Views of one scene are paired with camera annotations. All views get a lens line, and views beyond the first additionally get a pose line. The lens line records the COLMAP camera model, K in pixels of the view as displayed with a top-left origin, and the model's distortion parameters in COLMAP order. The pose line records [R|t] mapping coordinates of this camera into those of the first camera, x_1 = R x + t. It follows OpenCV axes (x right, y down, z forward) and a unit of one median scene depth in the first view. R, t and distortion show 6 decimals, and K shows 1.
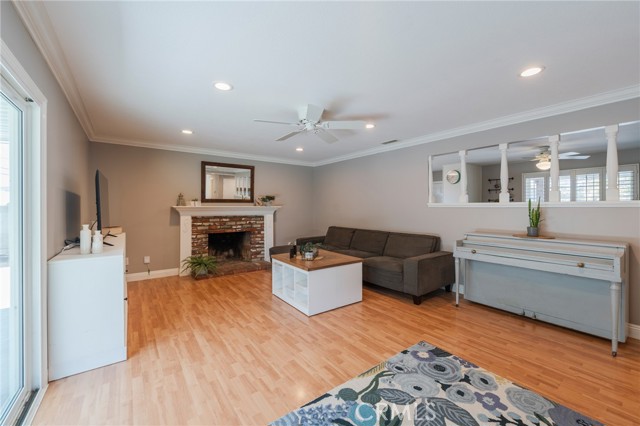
lens RADIAL K [[260.2, 0, 320.0], [0, 260.2, 208.9], [0, 0, 1]] dist [-0.004115, -0.000465]
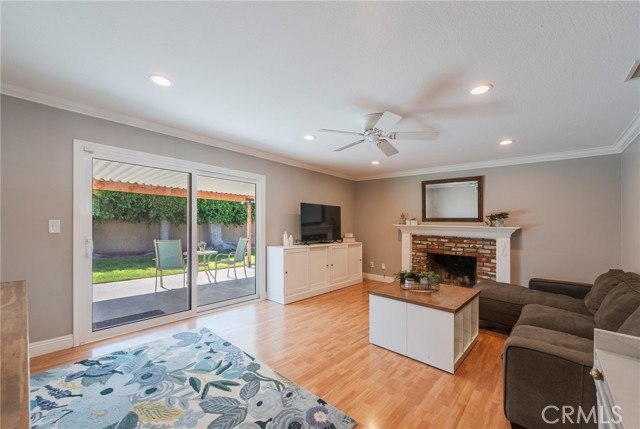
lens RADIAL K [[275.3, 0, 306.9], [0, 275.3, 226.3], [0, 0, 1]] dist [-0.000327, -0.000095]
pose [[0.147691, 0.014871, -0.988922, 0.567551], [-0.029381, 0.999512, 0.010642, -0.004051], [0.988597, 0.027483, 0.148055, 0.394096]]
